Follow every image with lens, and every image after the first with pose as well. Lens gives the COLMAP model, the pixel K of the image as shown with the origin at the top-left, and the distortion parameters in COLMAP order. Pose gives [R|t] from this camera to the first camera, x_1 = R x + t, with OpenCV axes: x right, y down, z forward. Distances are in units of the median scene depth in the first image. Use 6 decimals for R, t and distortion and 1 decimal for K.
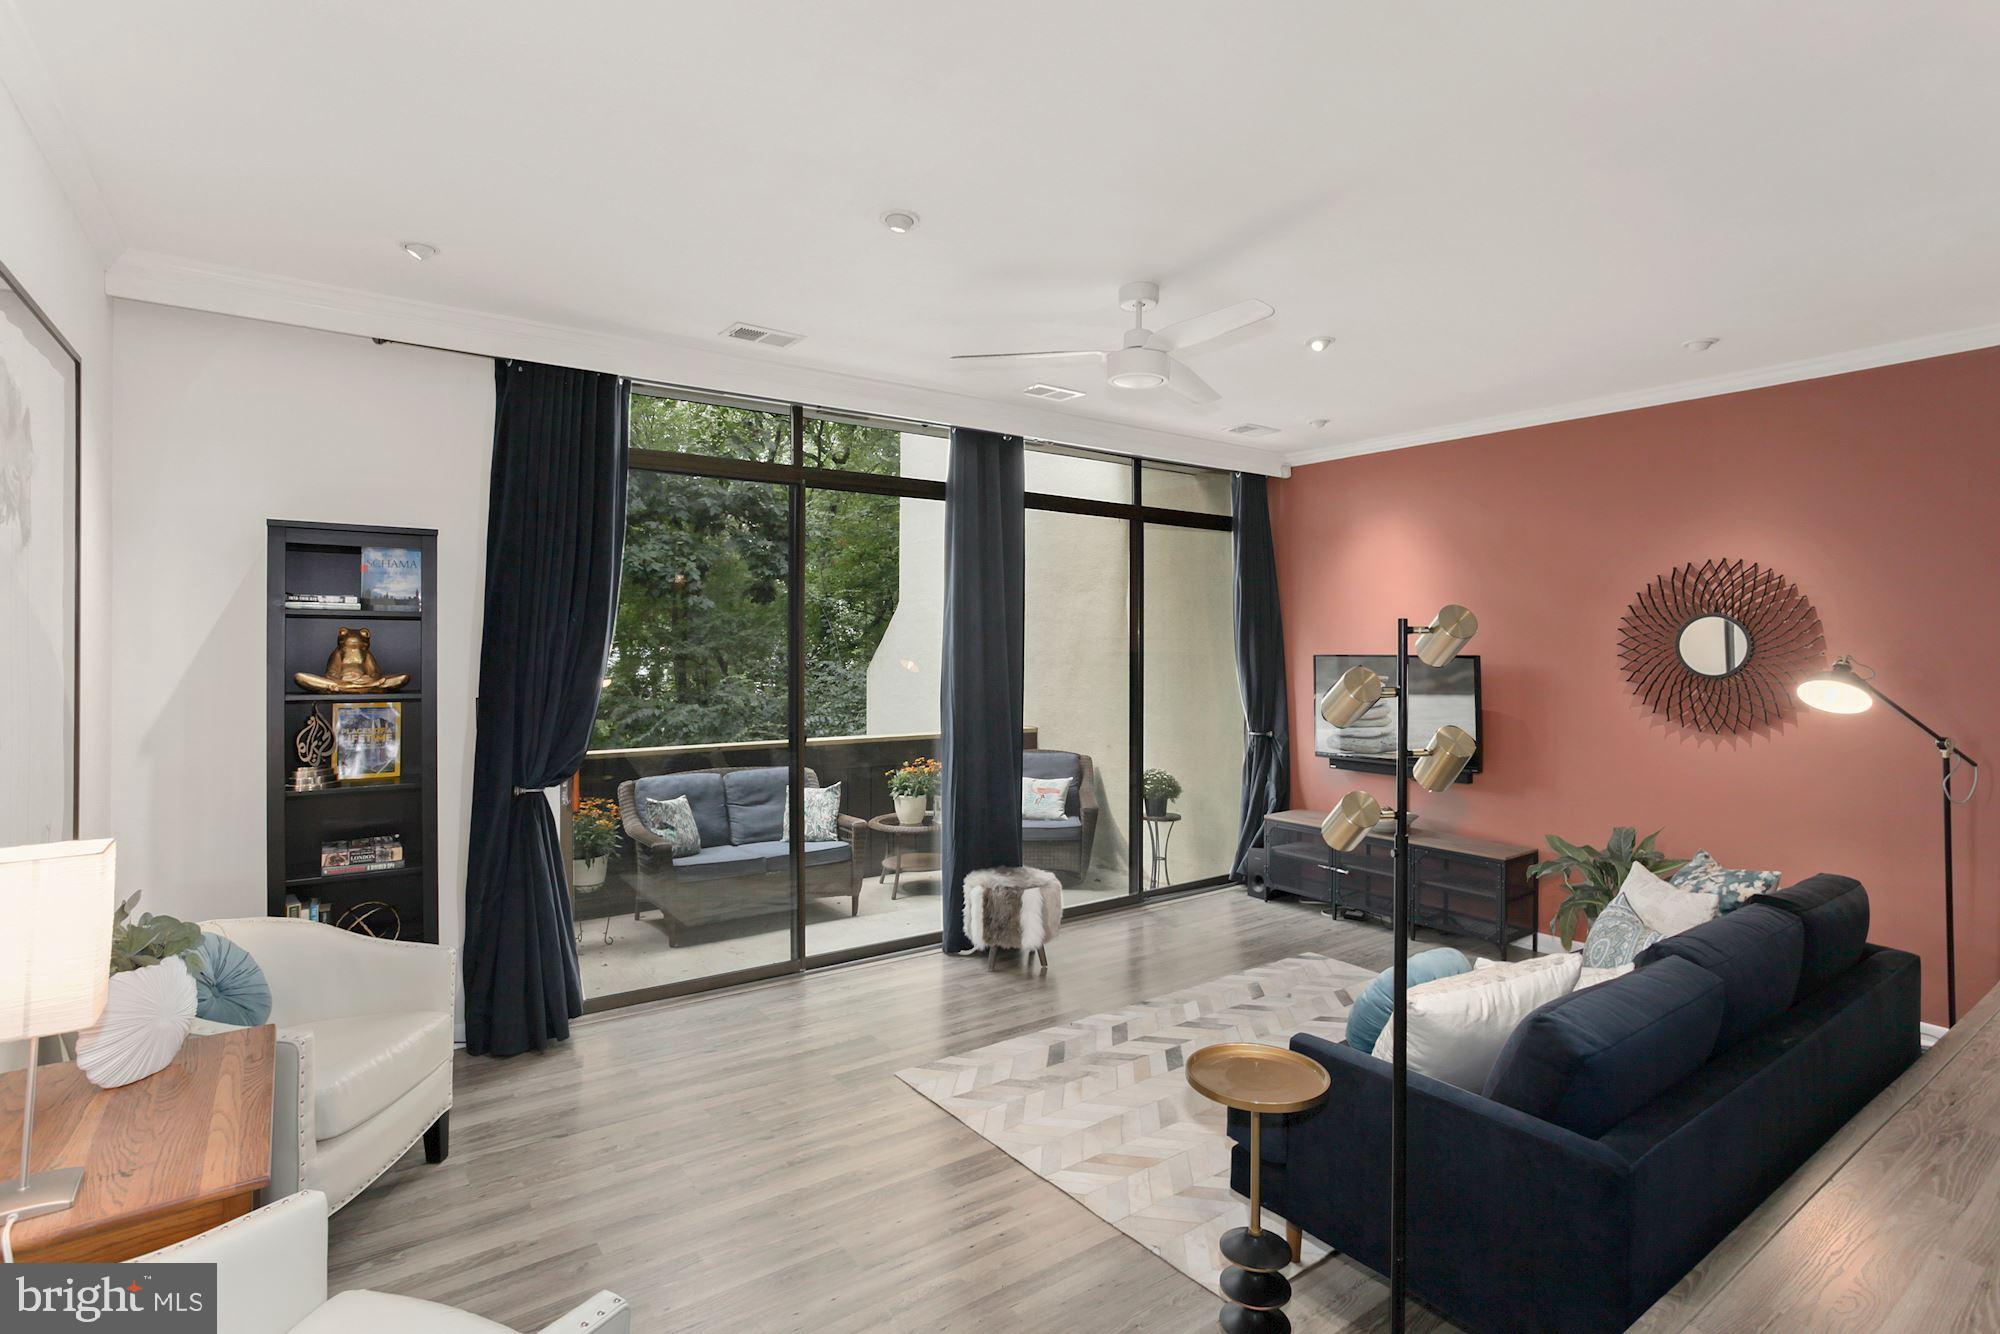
lens RADIAL K [[990.4, 0, 996.8], [0, 990.4, 641.2], [0, 0, 1]] dist [-0.000951, 0.032521]
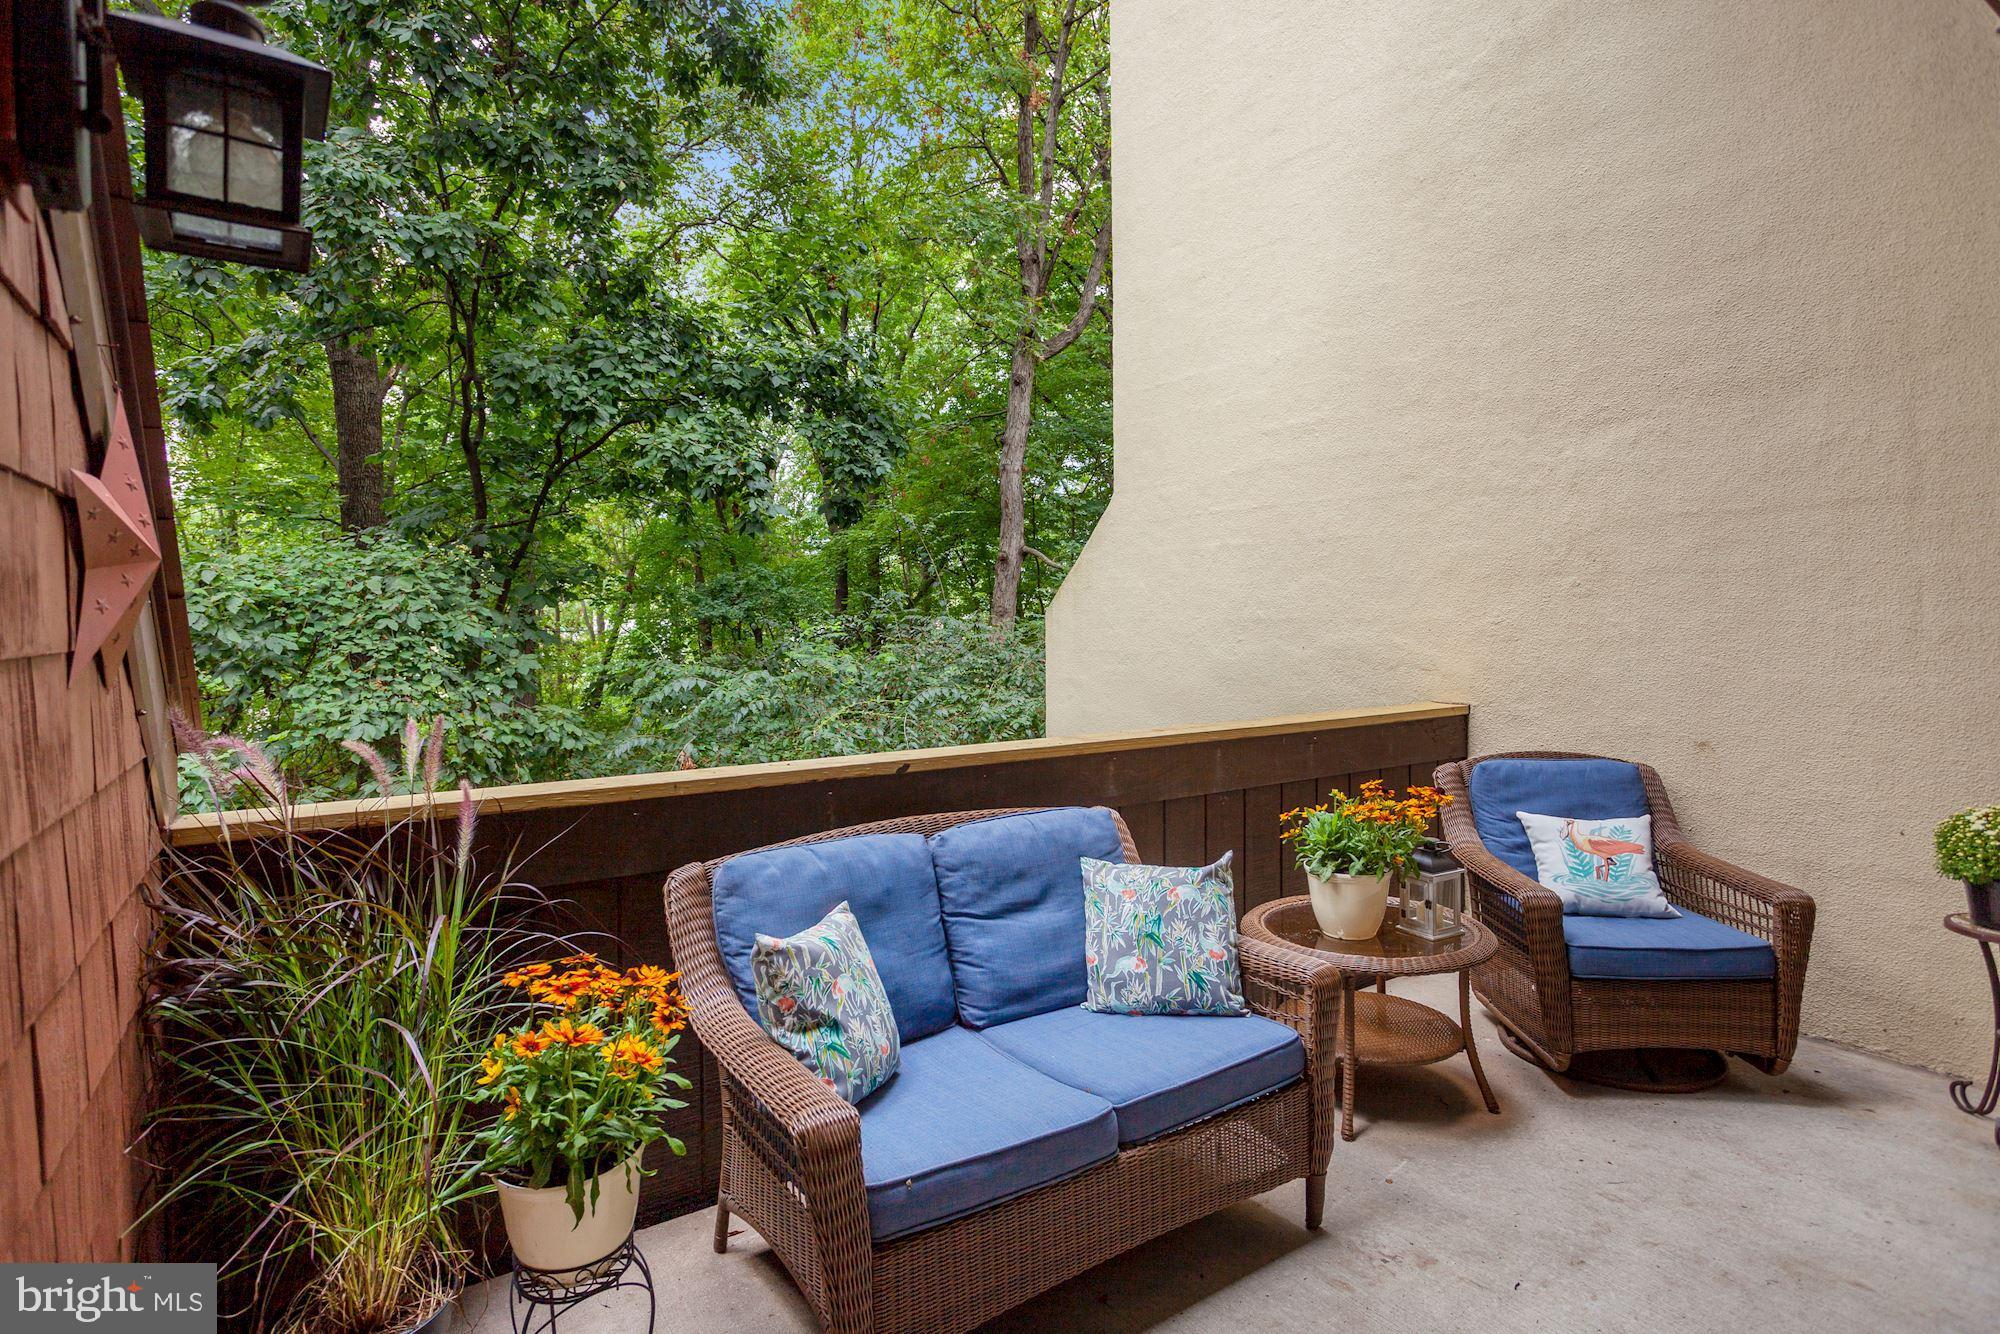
lens RADIAL K [[968.3, 0, 963.1], [0, 968.3, 683.4], [0, 0, 1]] dist [0.044978, 0.000204]
pose [[0.999087, -0.012444, -0.040882, -0.349925], [0.015339, 0.997337, 0.071293, 0.068289], [0.039886, -0.071855, 0.996617, 0.888783]]
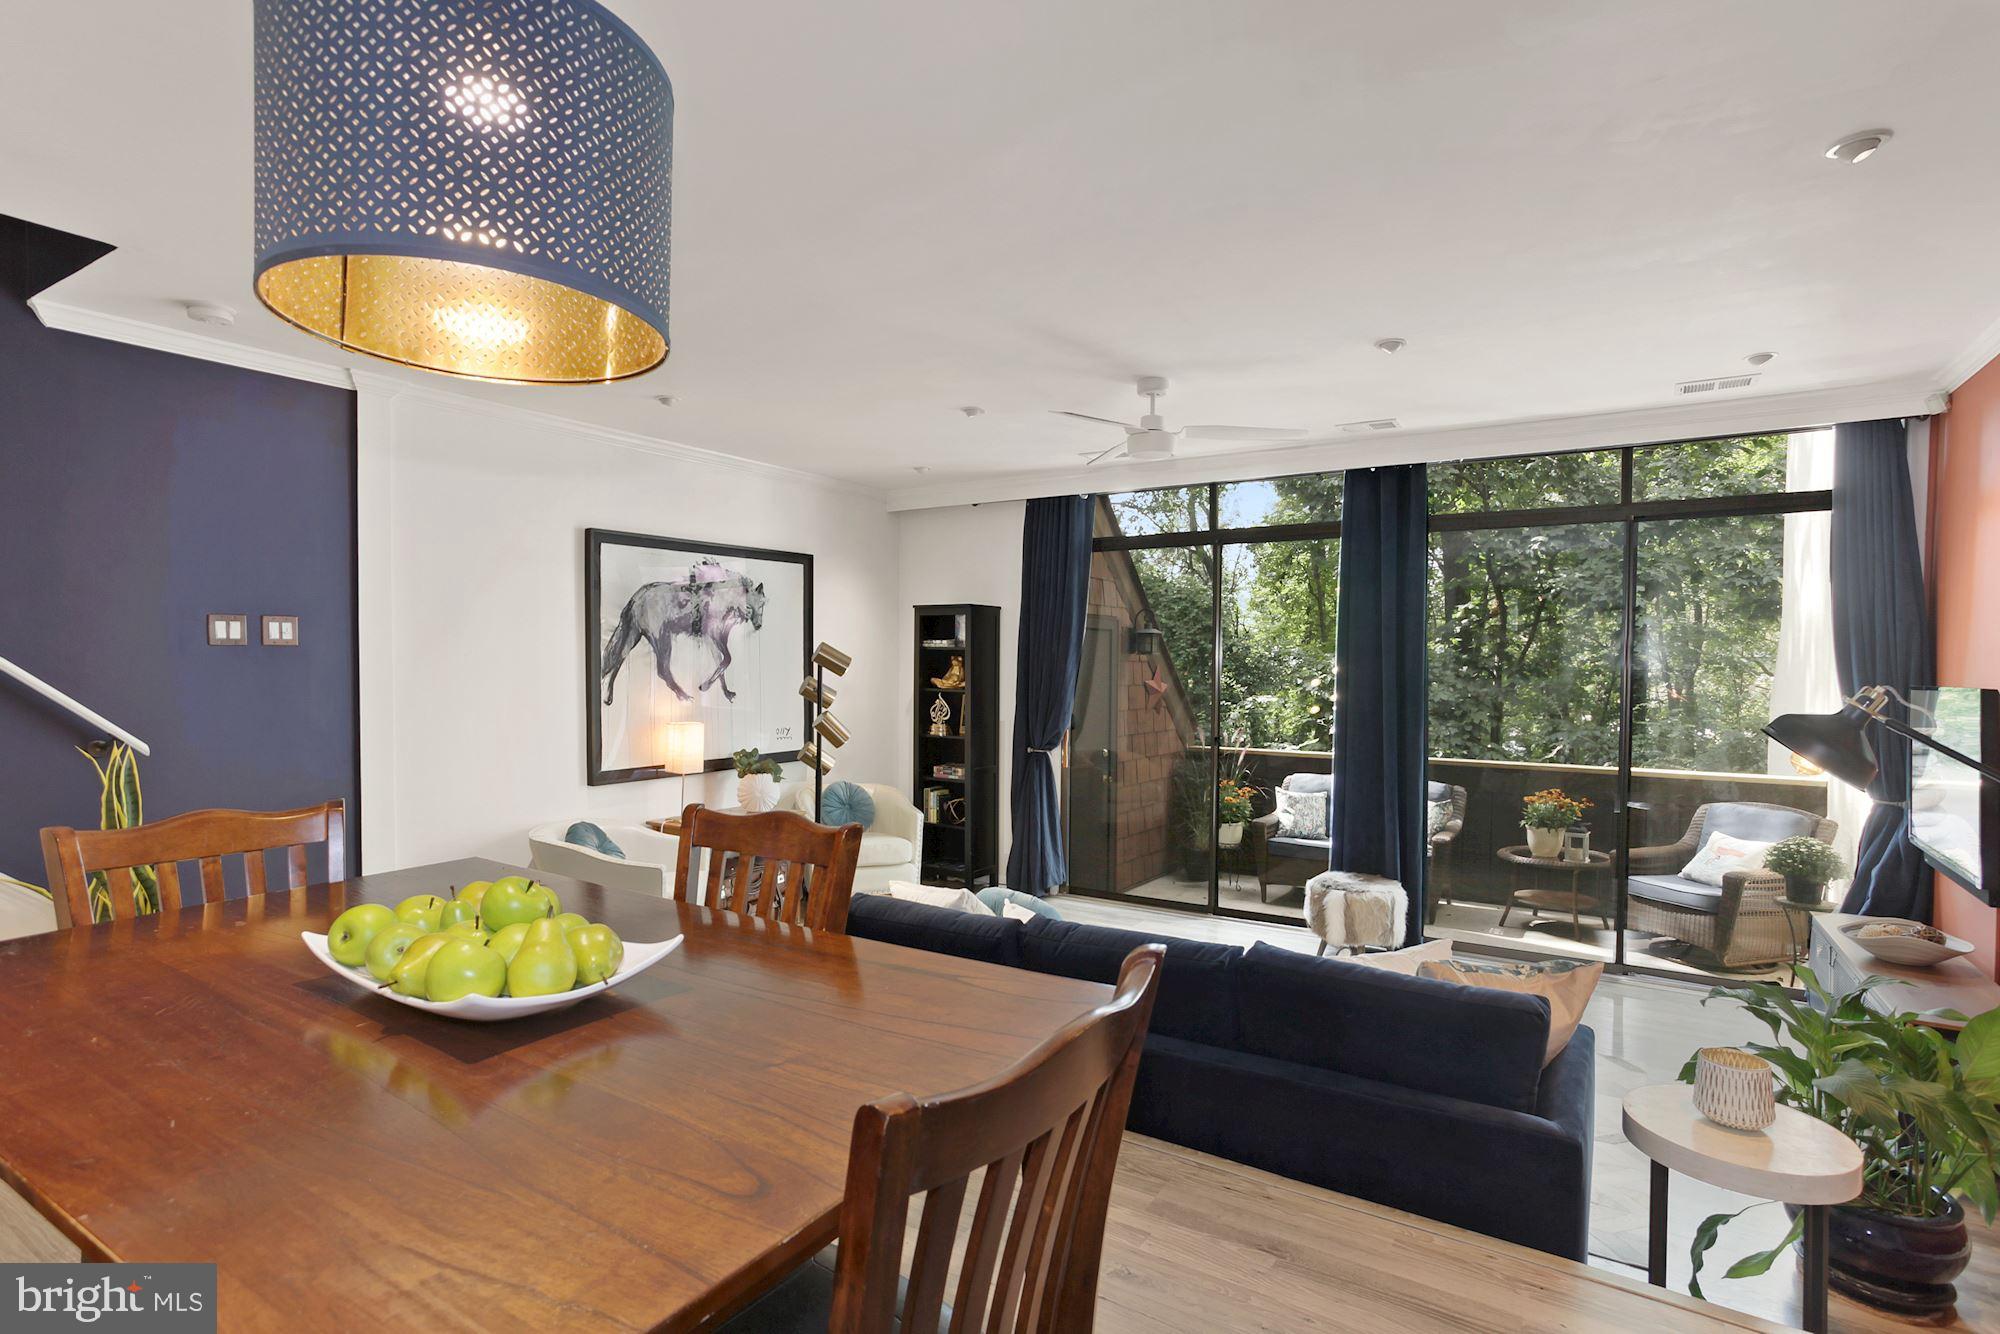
lens RADIAL K [[956.7, 0, 1016.3], [0, 956.7, 665.5], [0, 0, 1]] dist [-0.066724, 0.042722]
pose [[0.376466, -0.007570, -0.926399, 0.851745], [0.001987, 0.999971, -0.007364, 0.014424], [0.926428, 0.000932, 0.376470, 0.291171]]
